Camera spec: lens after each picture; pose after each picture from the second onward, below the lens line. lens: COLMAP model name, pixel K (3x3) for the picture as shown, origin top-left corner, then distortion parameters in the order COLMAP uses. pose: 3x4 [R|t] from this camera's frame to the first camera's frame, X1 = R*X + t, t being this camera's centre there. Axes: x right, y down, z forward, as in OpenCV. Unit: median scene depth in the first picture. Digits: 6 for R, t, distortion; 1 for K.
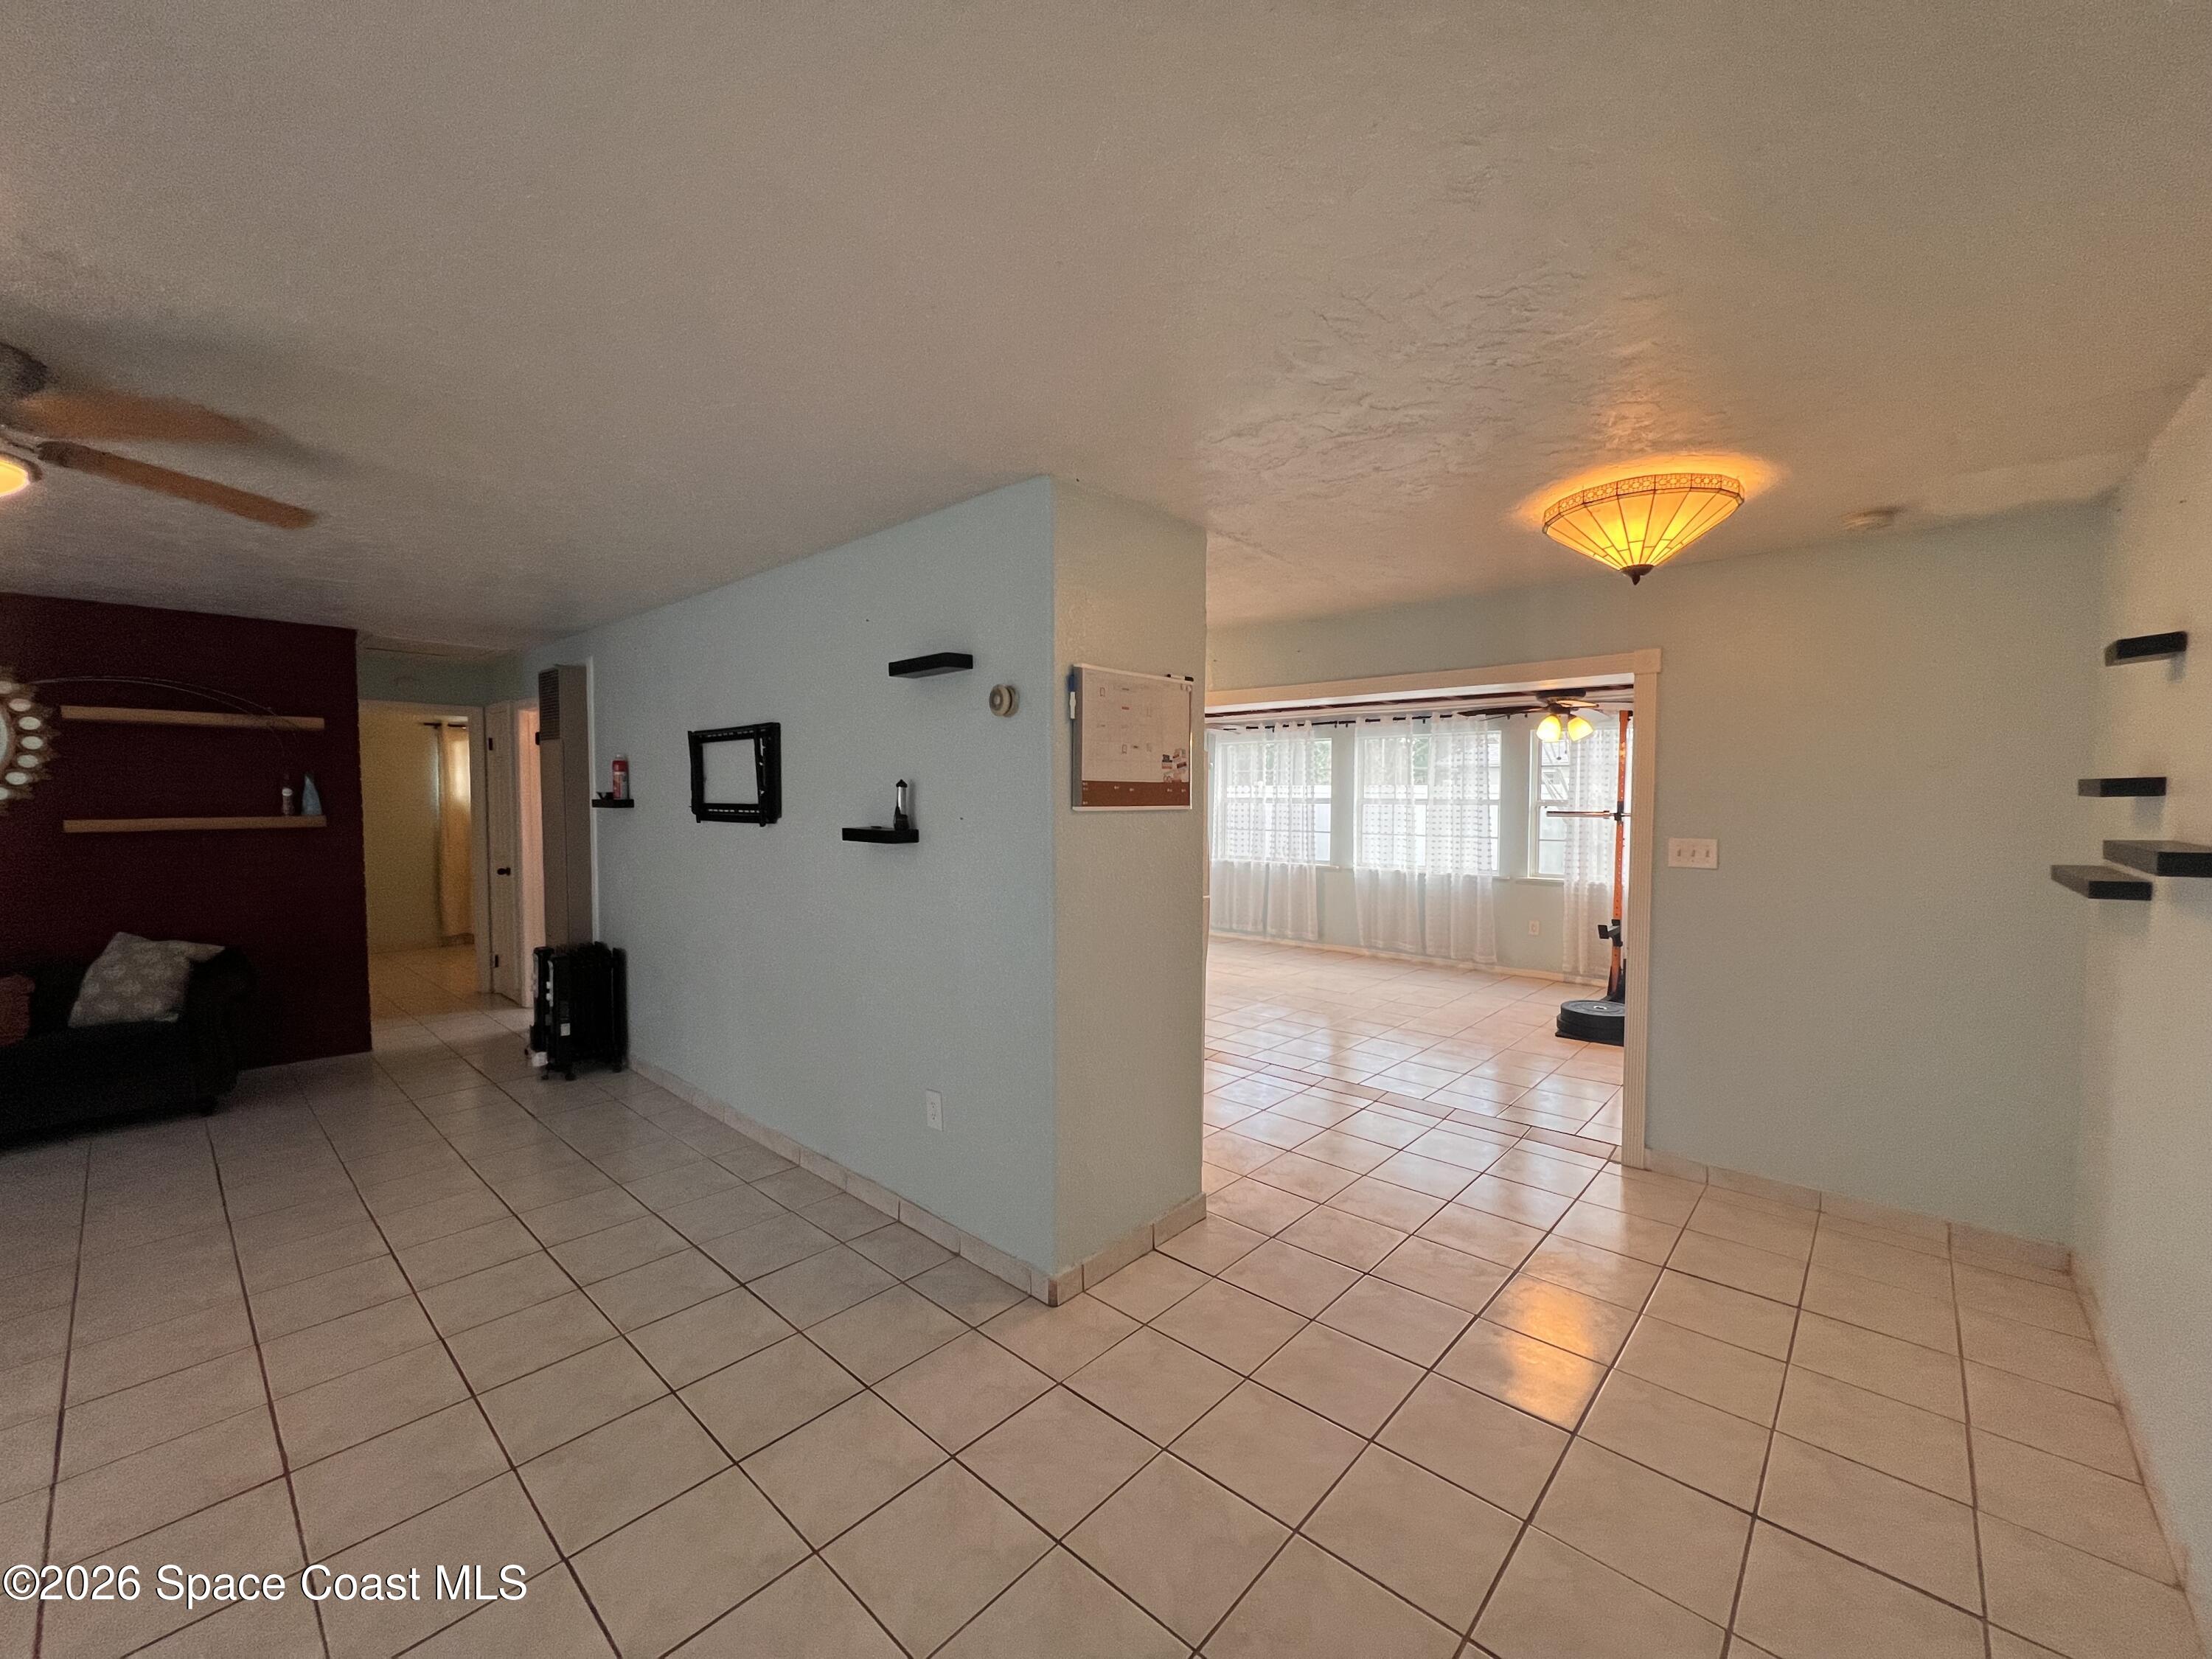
lens RADIAL K [[879.4, 0, 1099.4], [0, 879.4, 834.8], [0, 0, 1]] dist [-0.000074, 0.000260]
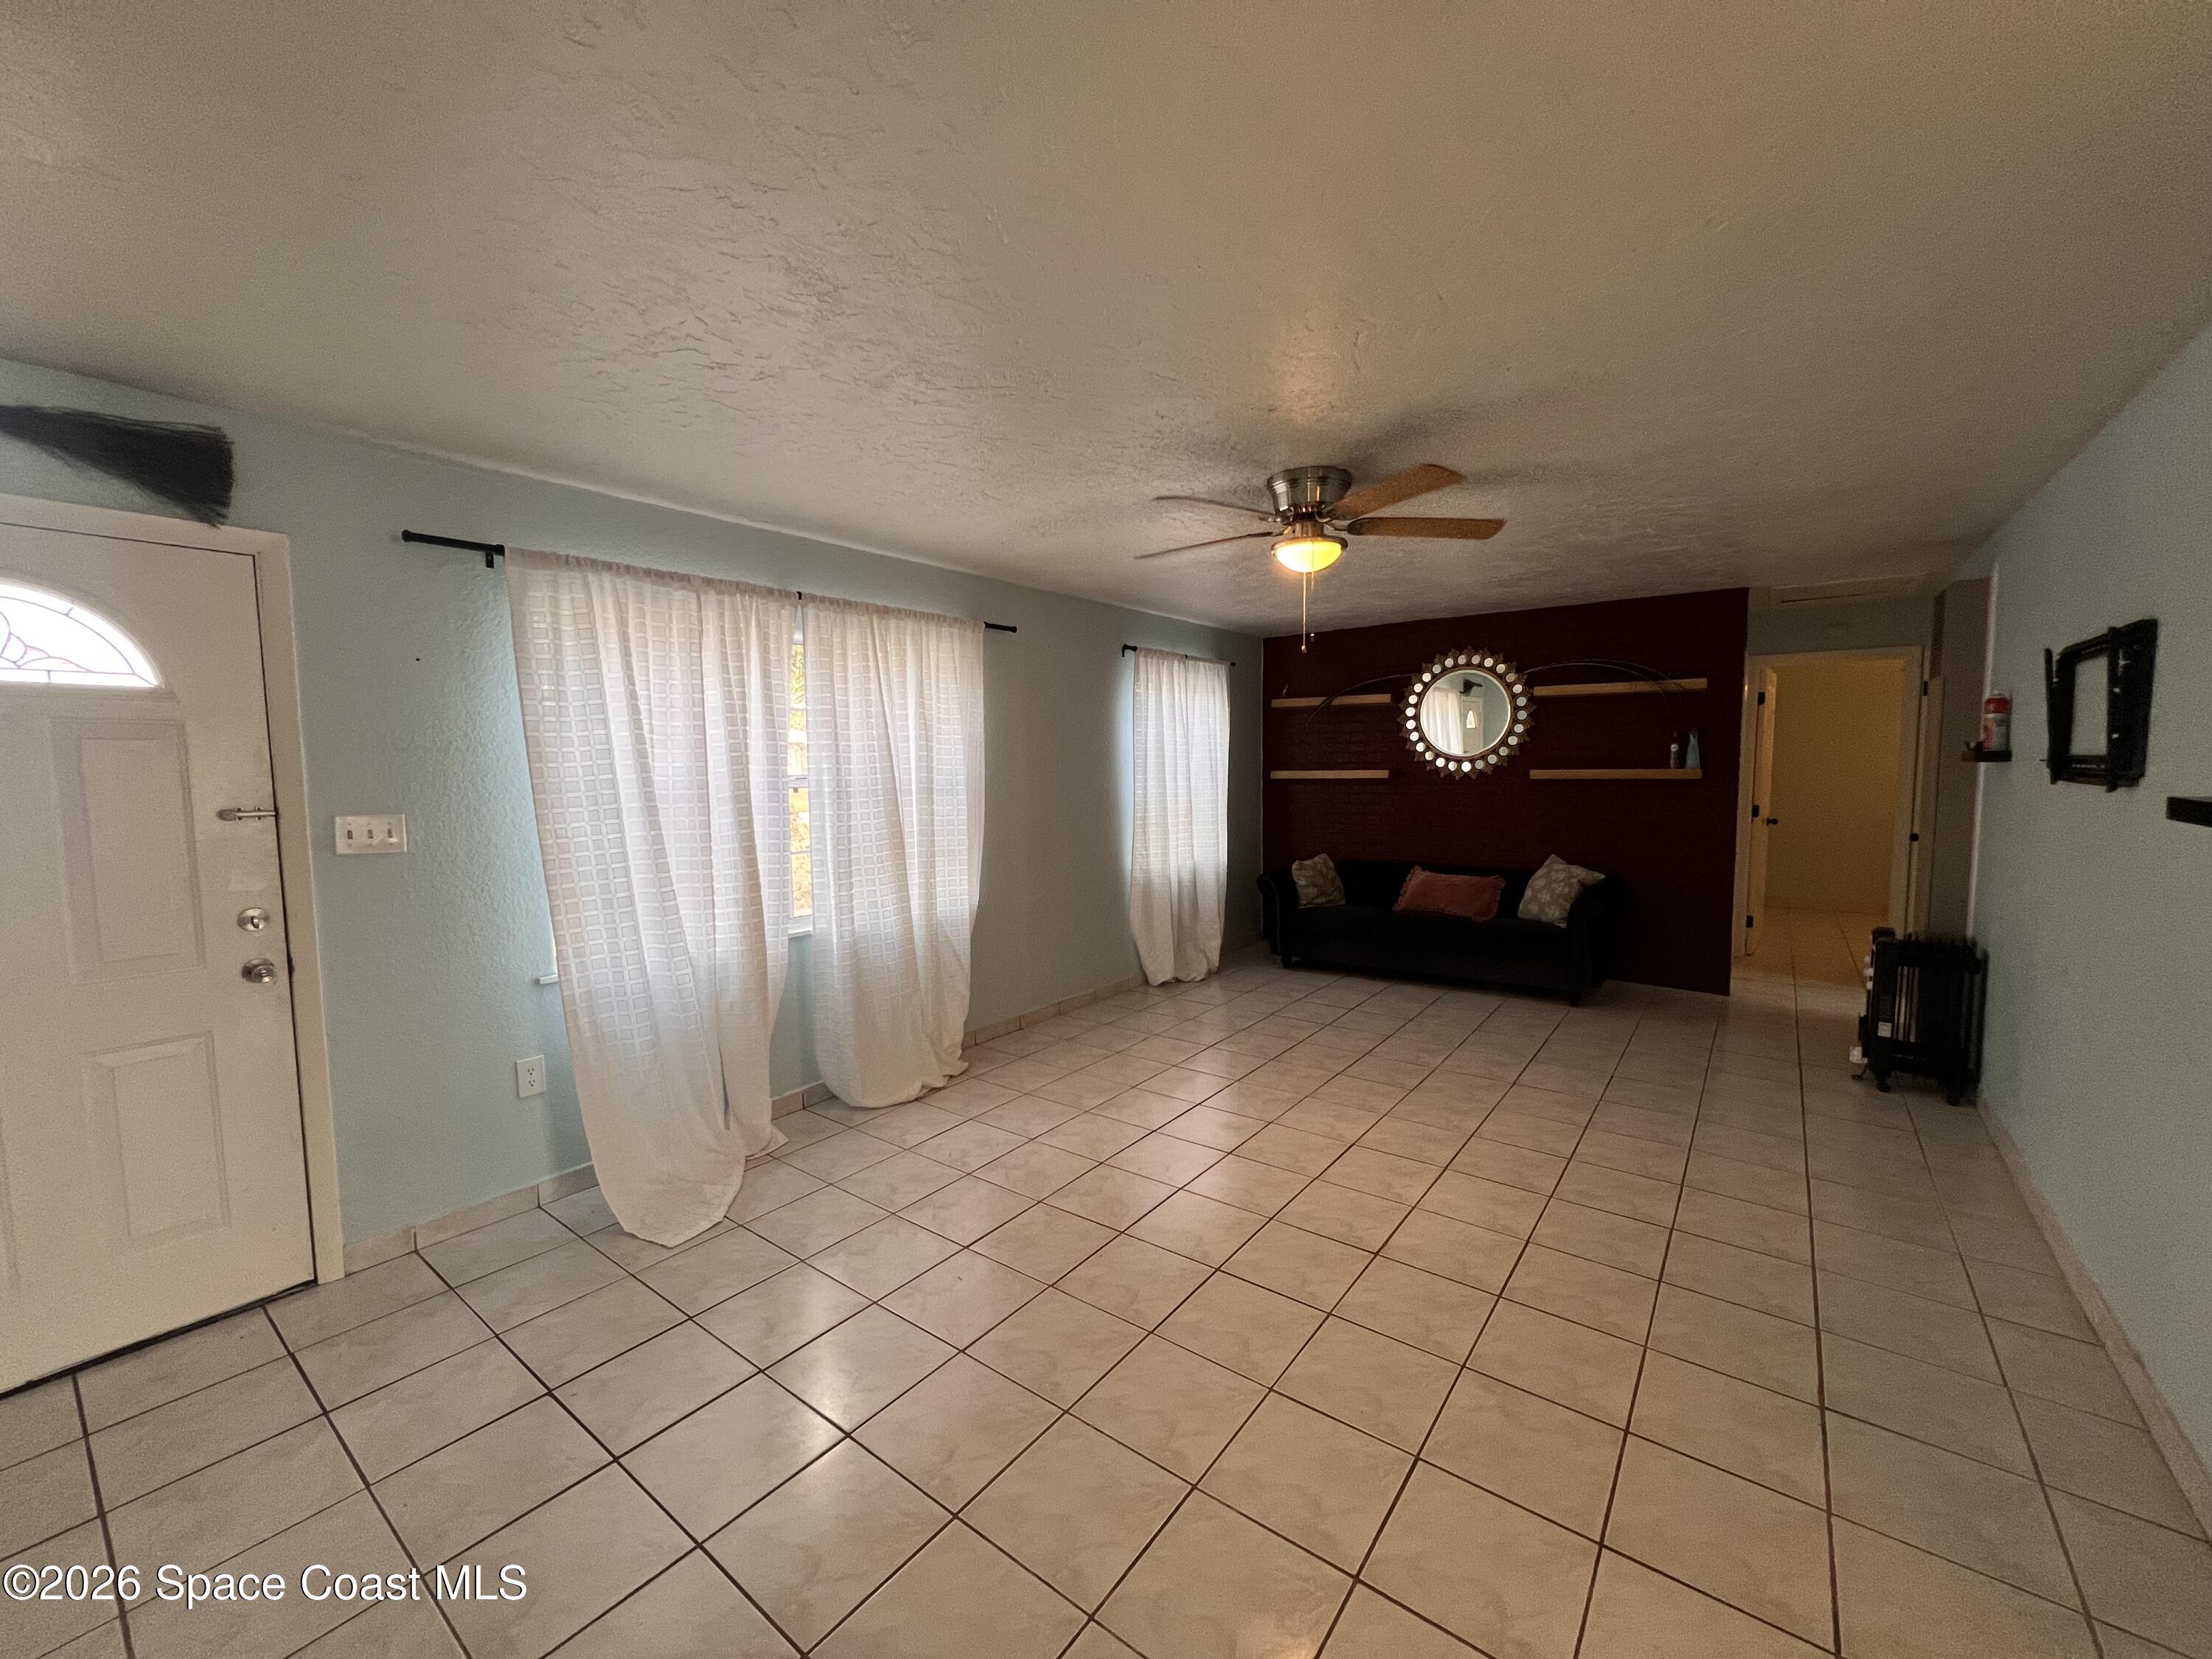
lens RADIAL K [[879.4, 0, 1104.3], [0, 879.4, 825.5], [0, 0, 1]] dist [-0.000074, 0.000260]
pose [[0.085275, 0.073776, -0.993622, 0.148284], [-0.033842, 0.996894, 0.071115, -0.004857], [0.995783, 0.027562, 0.087507, 0.198321]]
